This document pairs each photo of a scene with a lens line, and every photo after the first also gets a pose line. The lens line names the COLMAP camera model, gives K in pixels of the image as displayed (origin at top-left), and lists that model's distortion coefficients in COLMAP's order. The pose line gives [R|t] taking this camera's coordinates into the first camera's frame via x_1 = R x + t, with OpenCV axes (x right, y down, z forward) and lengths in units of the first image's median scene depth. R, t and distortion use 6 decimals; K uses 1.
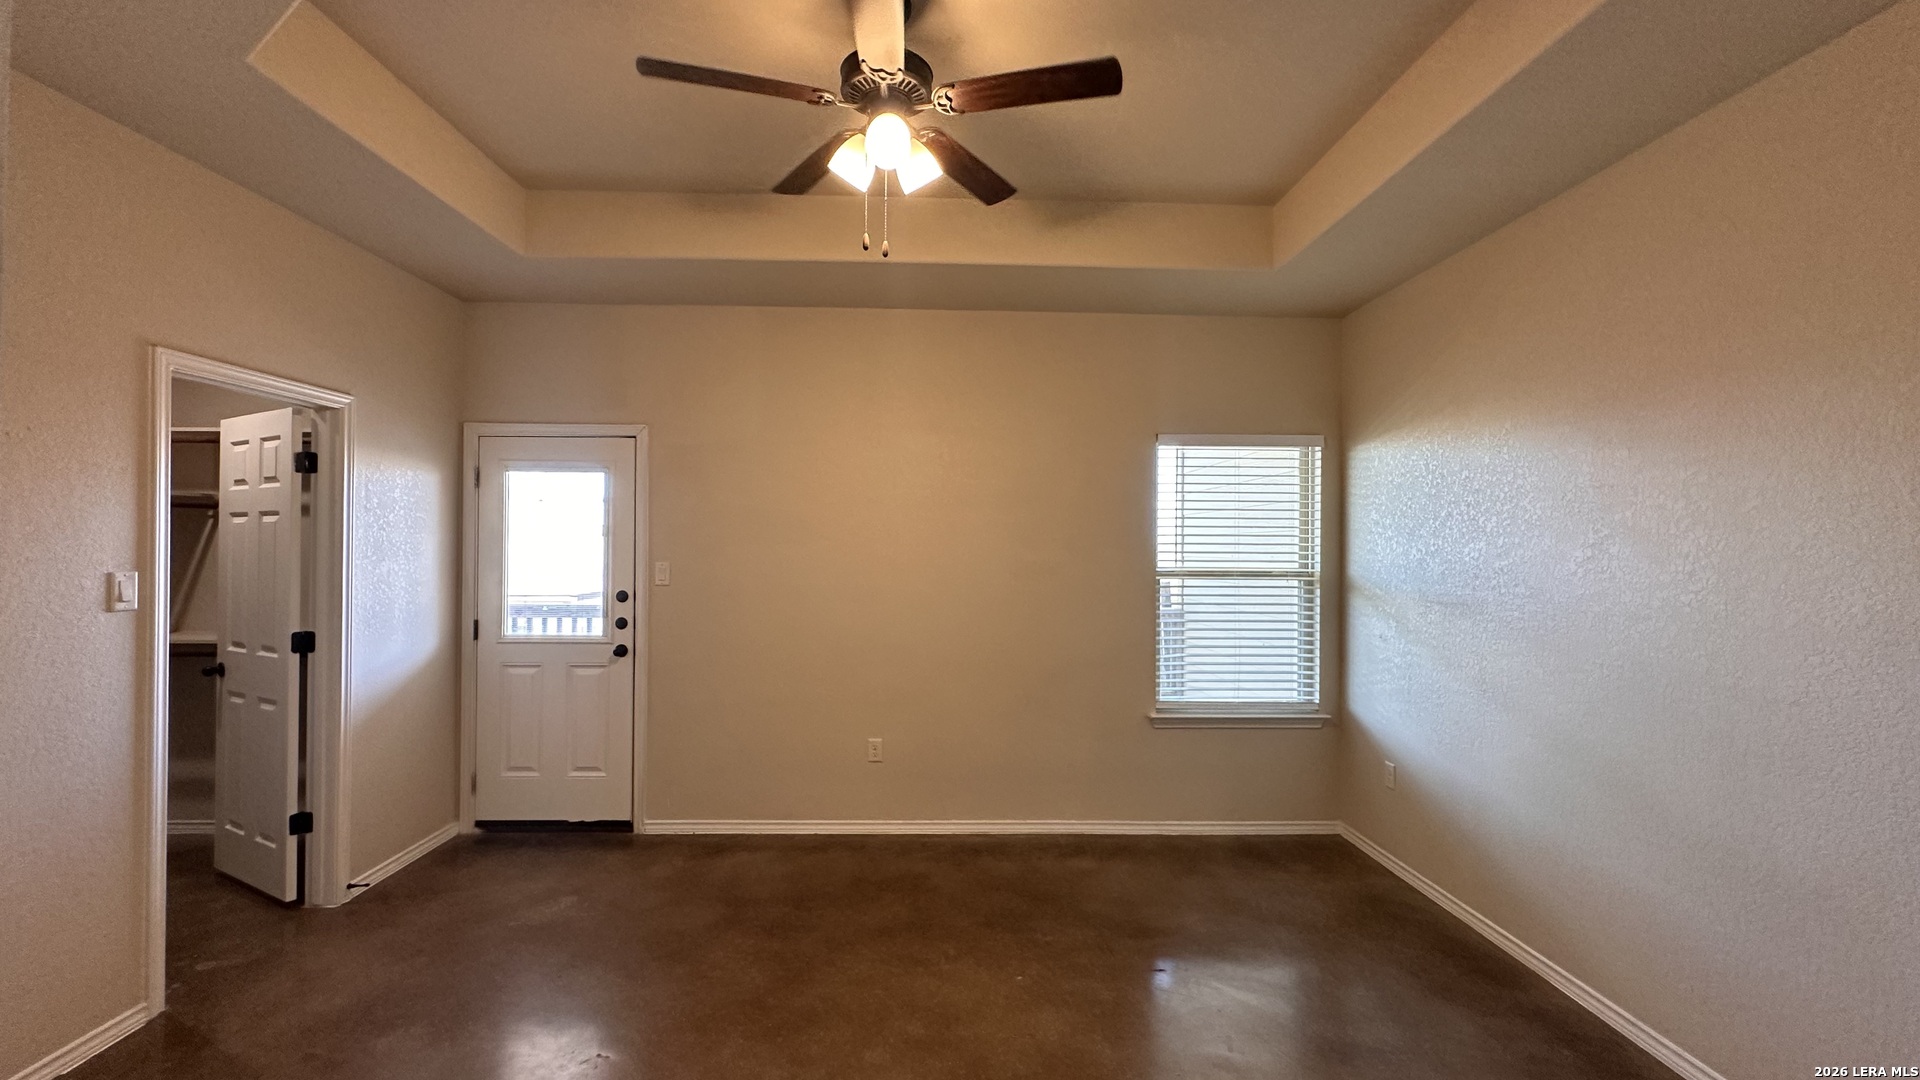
lens RADIAL K [[767.6, 0, 959.2], [0, 767.6, 541.8], [0, 0, 1]] dist [-0.001568, -0.000027]
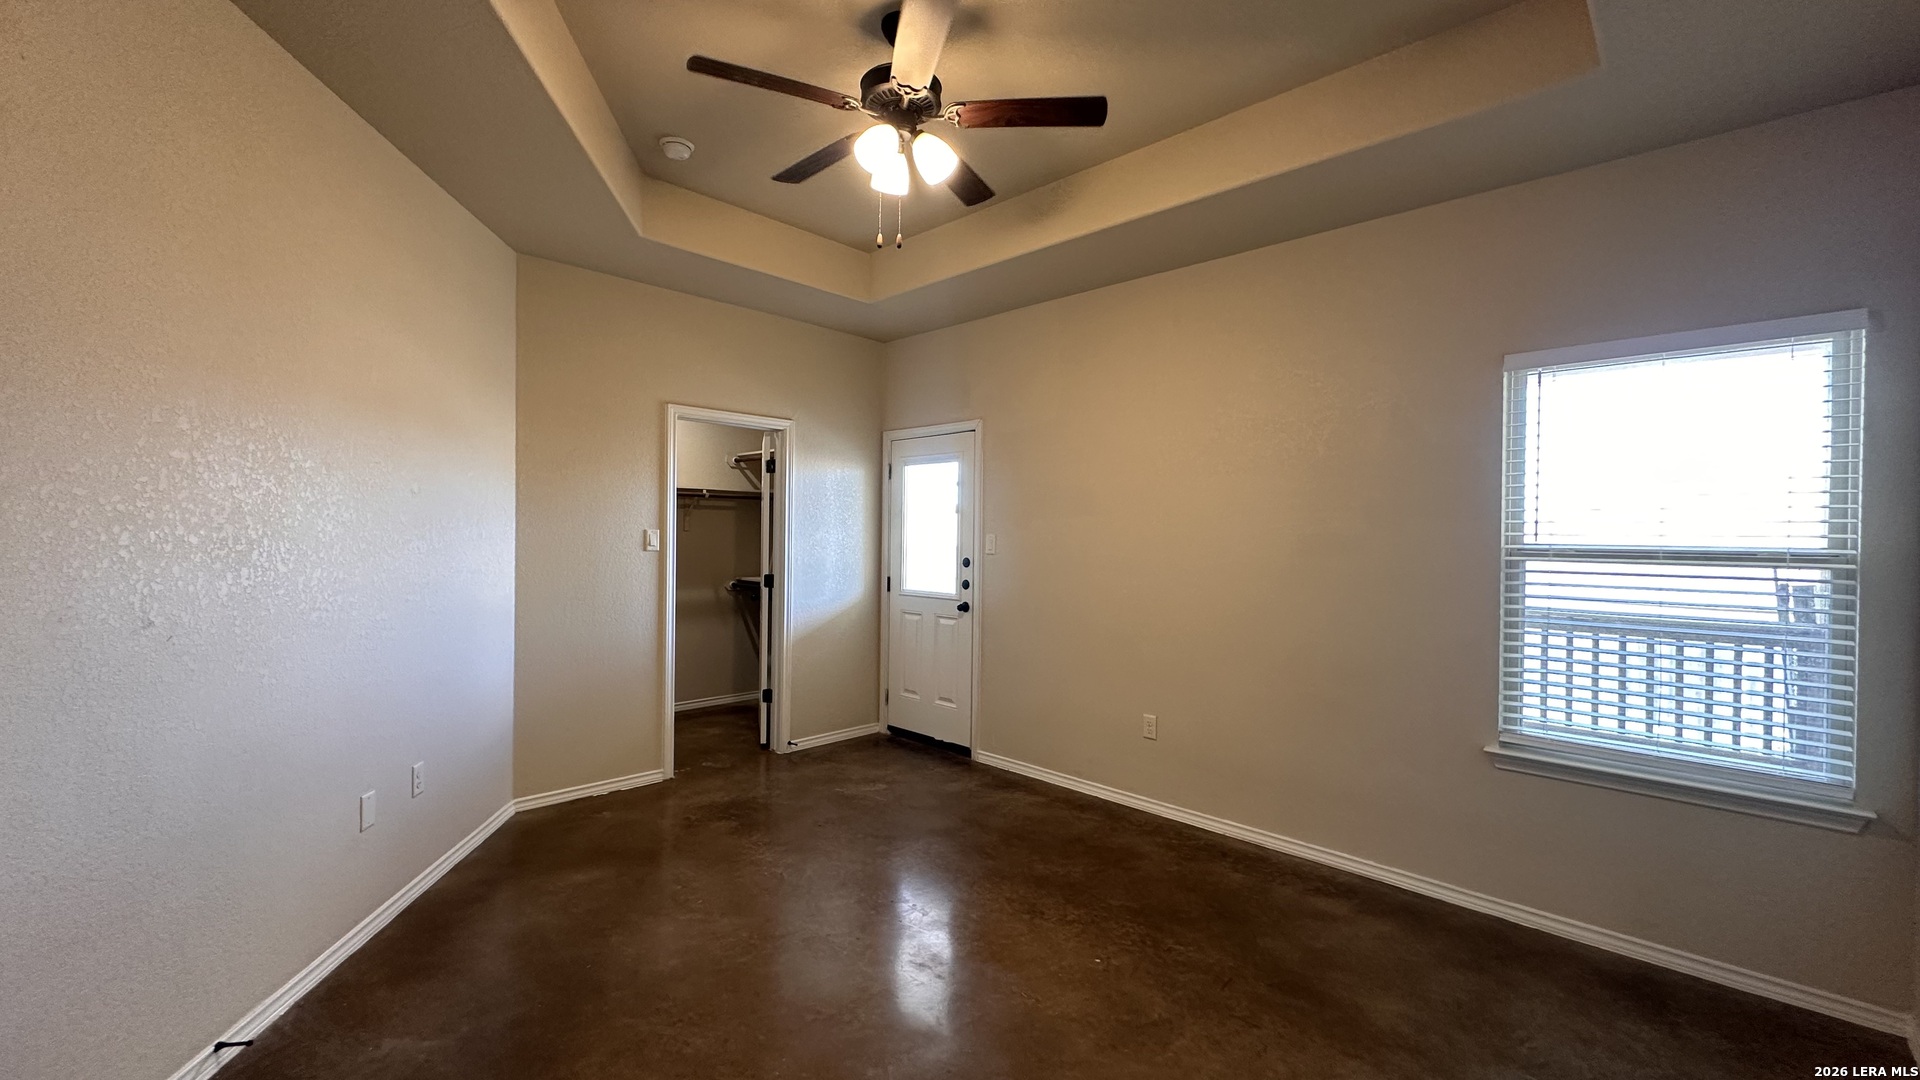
lens RADIAL K [[771.5, 0, 960.0], [0, 771.5, 540.0], [0, 0, 1]] dist [0.001032, 0.000108]
pose [[0.694448, 0.006030, -0.719517, 0.437377], [-0.004952, 0.999981, 0.003601, 0.031454], [0.719525, 0.001063, 0.694465, 0.144502]]
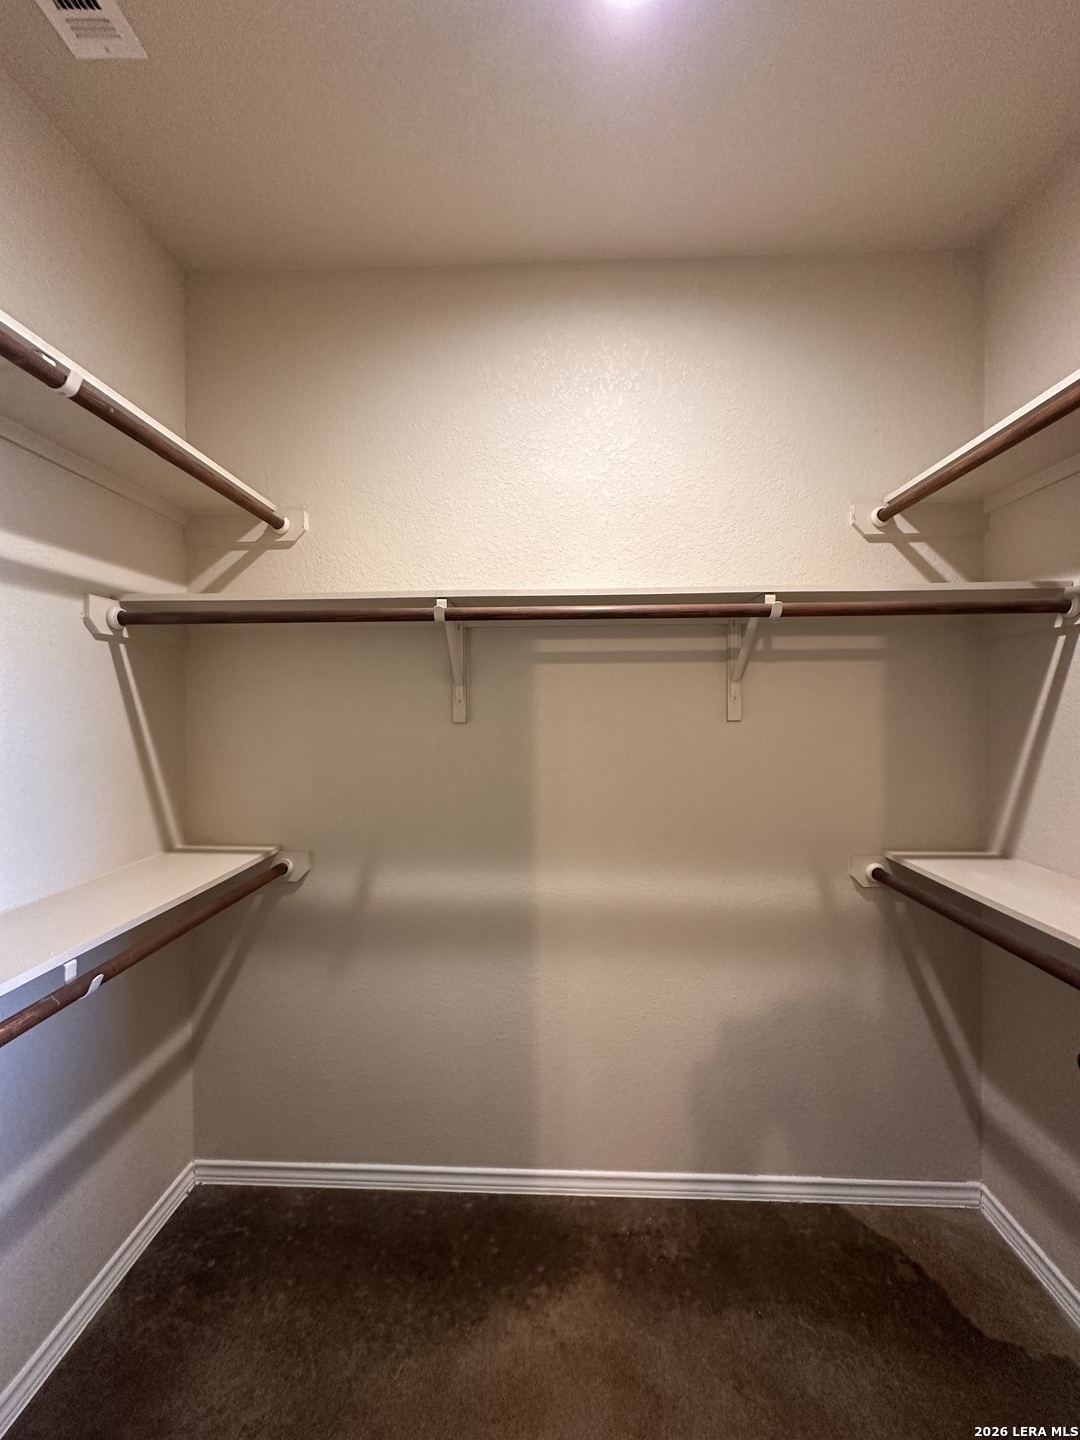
lens RADIAL K [[574.8, 0, 536.0], [0, 574.8, 718.0], [0, 0, 1]] dist [0.001127, 0.000144]
pose [[-0.069347, 0.009219, -0.997550, -0.602330], [0.007766, 0.999932, 0.008701, 0.012938], [0.997562, -0.007144, -0.069414, 0.698125]]
